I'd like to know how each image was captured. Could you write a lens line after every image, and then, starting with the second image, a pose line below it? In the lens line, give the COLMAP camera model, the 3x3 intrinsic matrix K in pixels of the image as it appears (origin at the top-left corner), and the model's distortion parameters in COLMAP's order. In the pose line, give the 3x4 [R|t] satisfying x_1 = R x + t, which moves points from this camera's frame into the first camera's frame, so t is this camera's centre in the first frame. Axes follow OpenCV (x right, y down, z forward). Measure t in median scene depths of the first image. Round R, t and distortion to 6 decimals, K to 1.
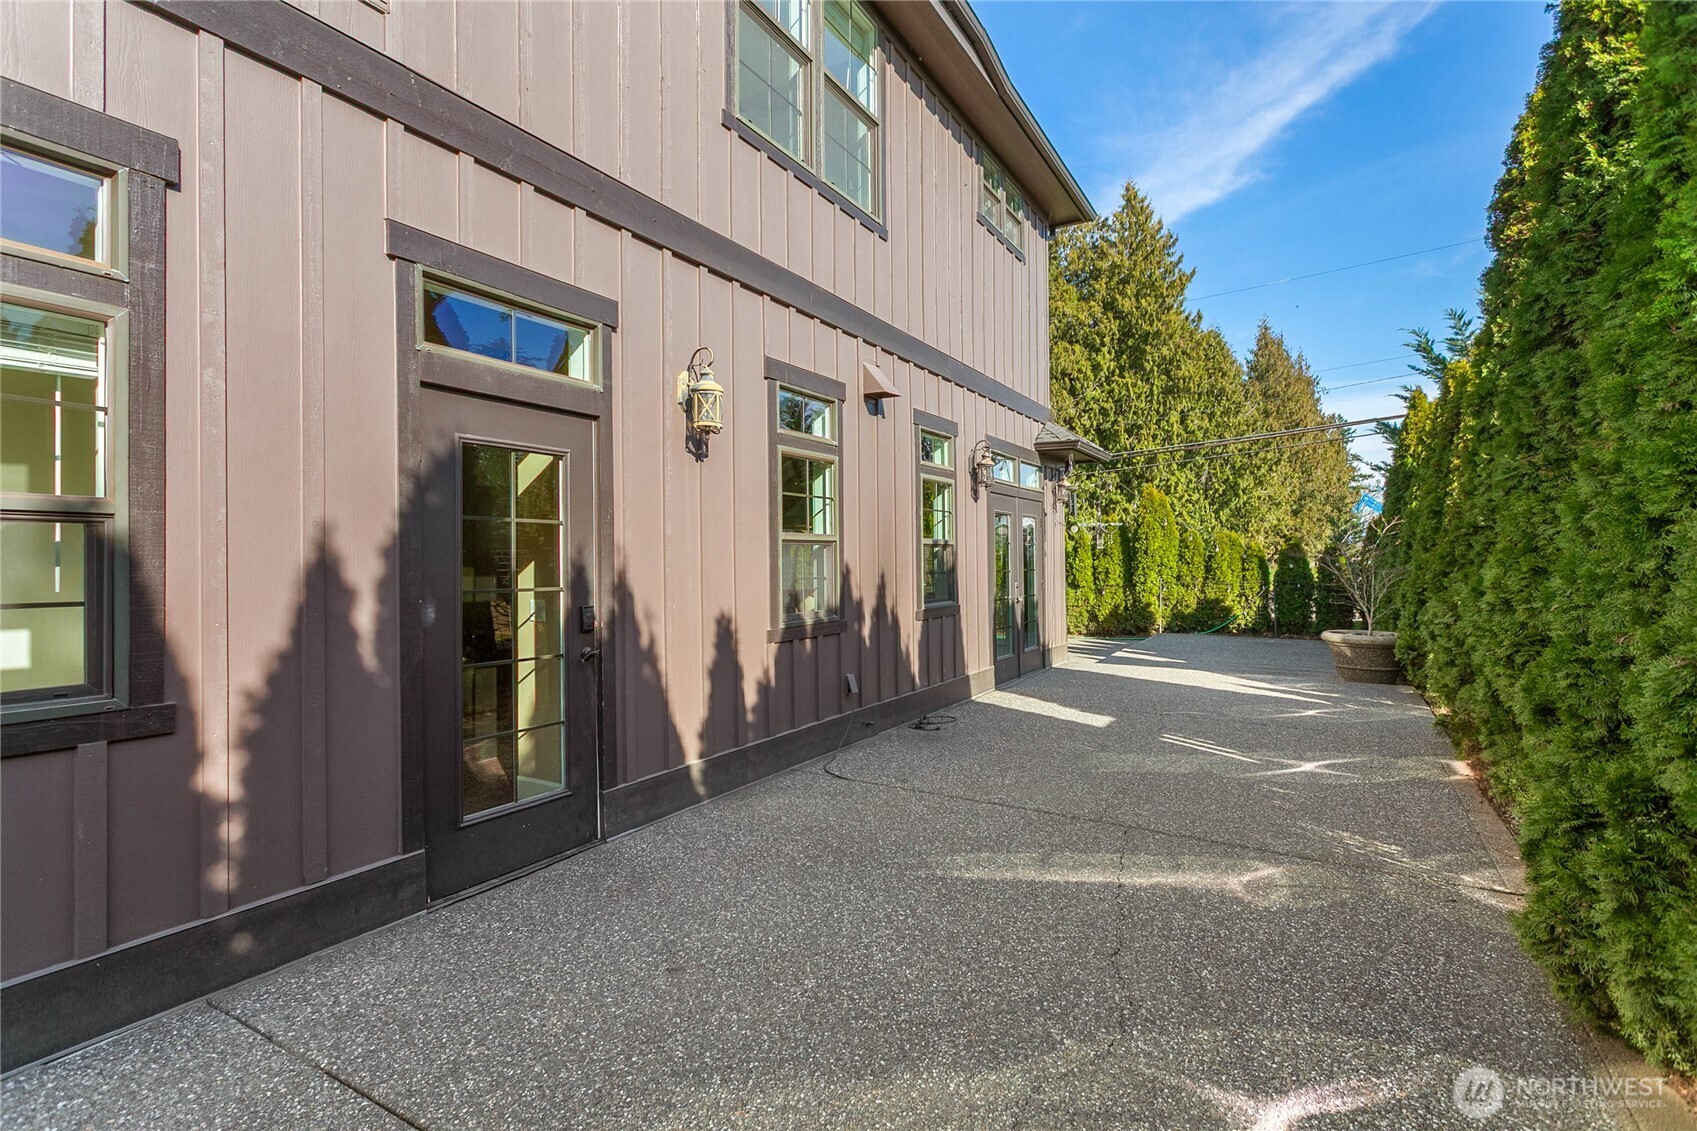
lens RADIAL K [[819.3, 0, 845.4], [0, 819.3, 547.6], [0, 0, 1]] dist [-0.005329, 0.000482]
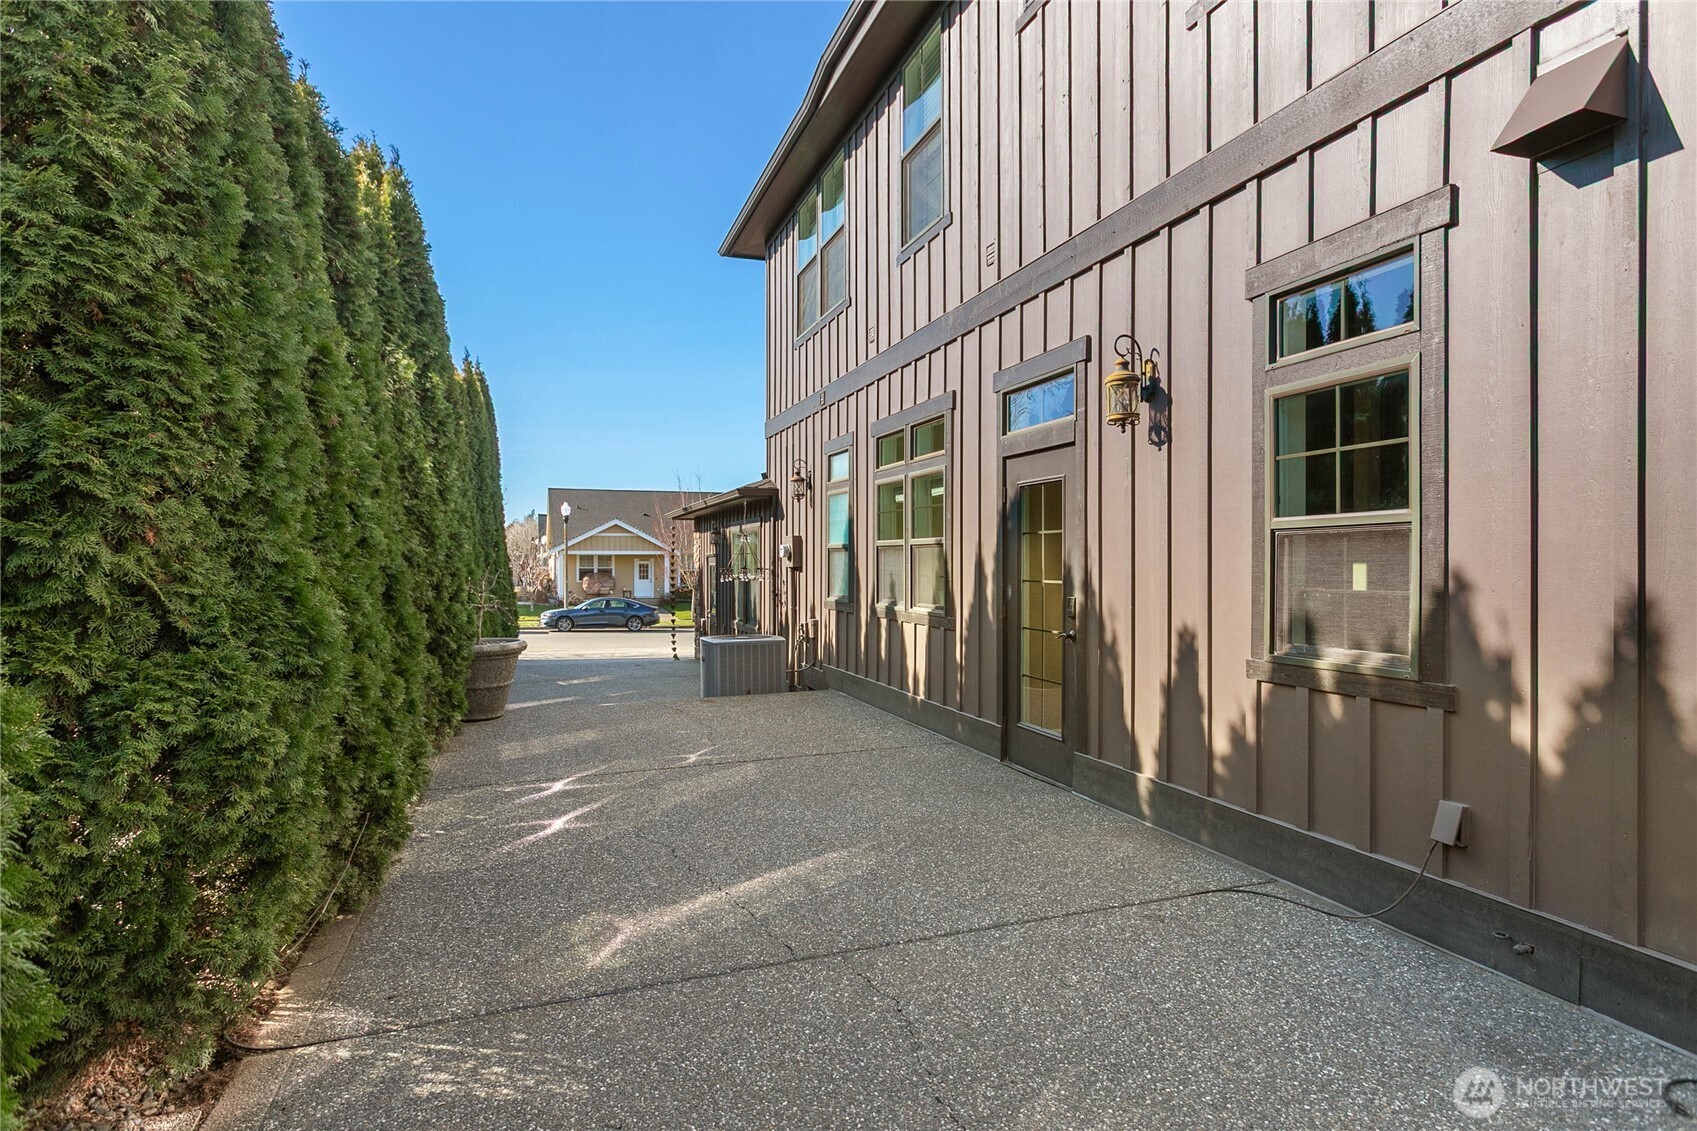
lens RADIAL K [[985.2, 0, 847.7], [0, 985.2, 573.4], [0, 0, 1]] dist [-0.009167, -0.001707]
pose [[-0.667635, 0.017497, -0.744283, 0.997055], [0.020751, 0.999773, 0.004889, 0.019081], [0.744199, -0.012181, -0.667846, 1.709949]]
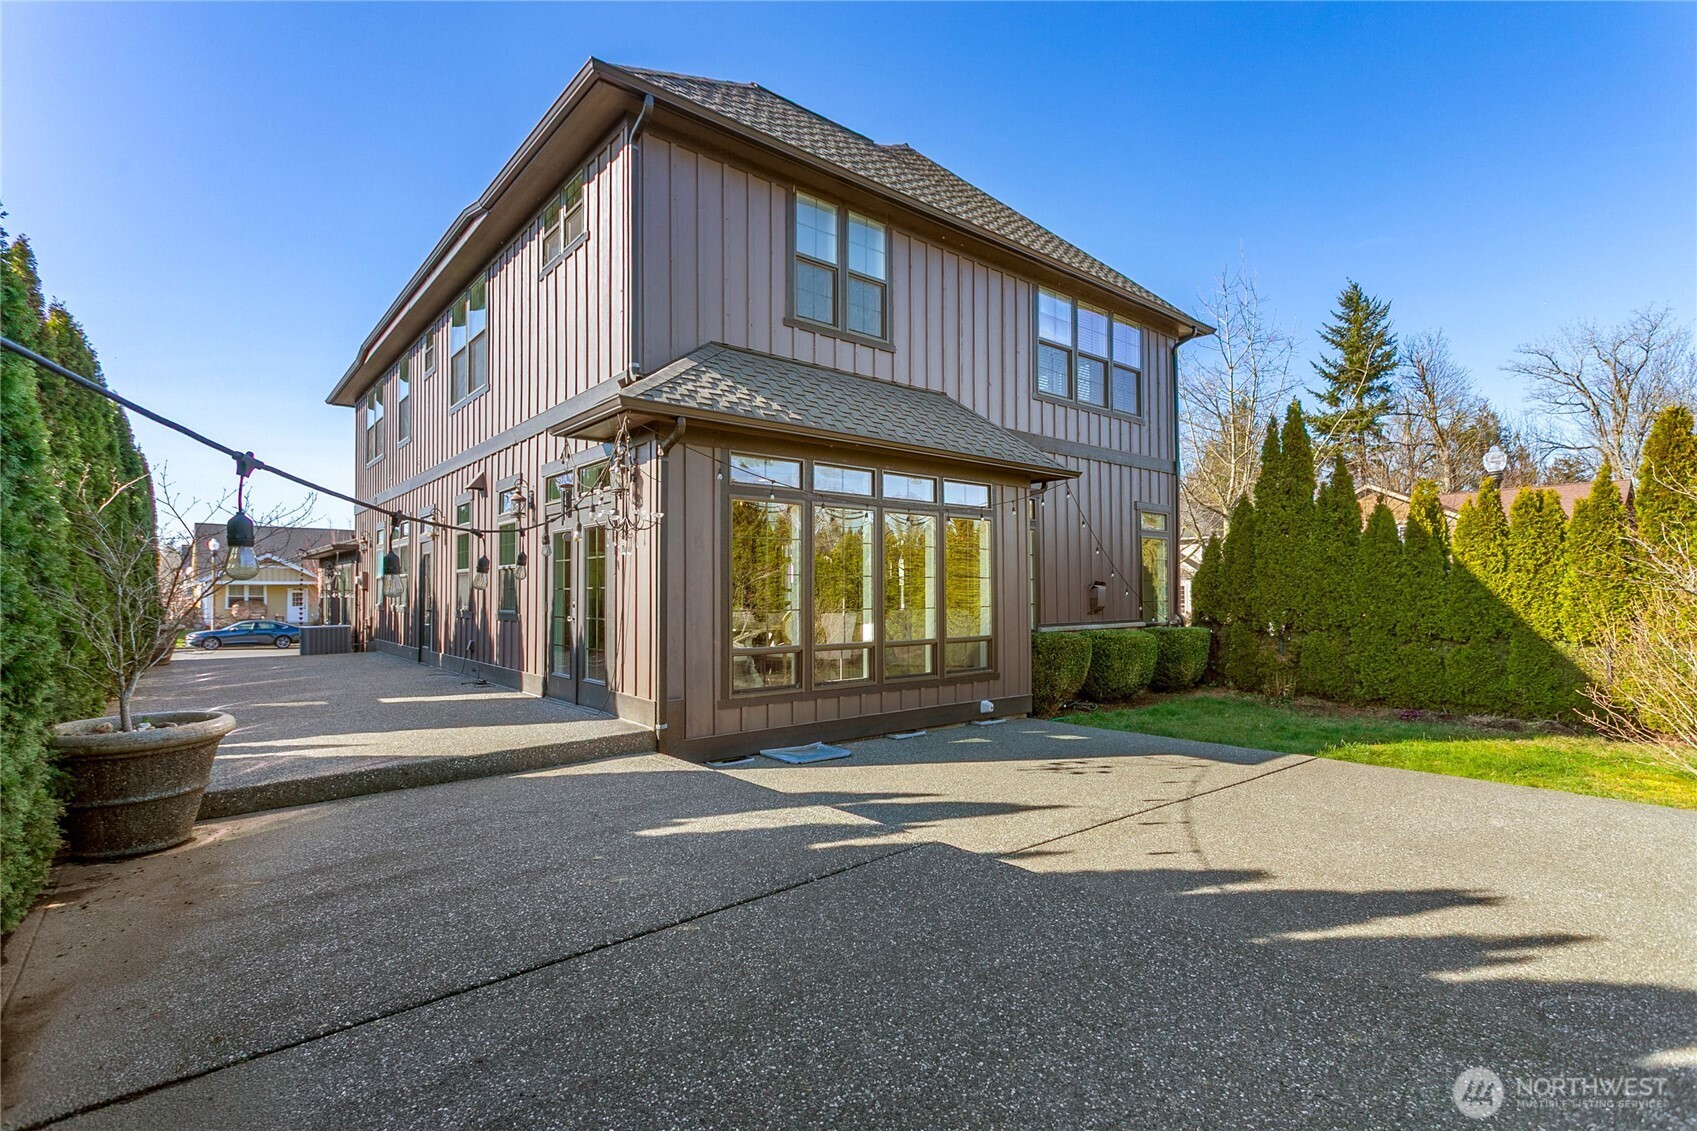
lens RADIAL K [[819.3, 0, 881.3], [0, 819.3, 592.6], [0, 0, 1]] dist [-0.005329, 0.000482]
pose [[-0.320053, 0.002724, -0.947396, 1.582814], [0.017269, 0.999846, -0.002959, 0.055365], [0.947242, -0.017308, -0.320051, 2.661480]]
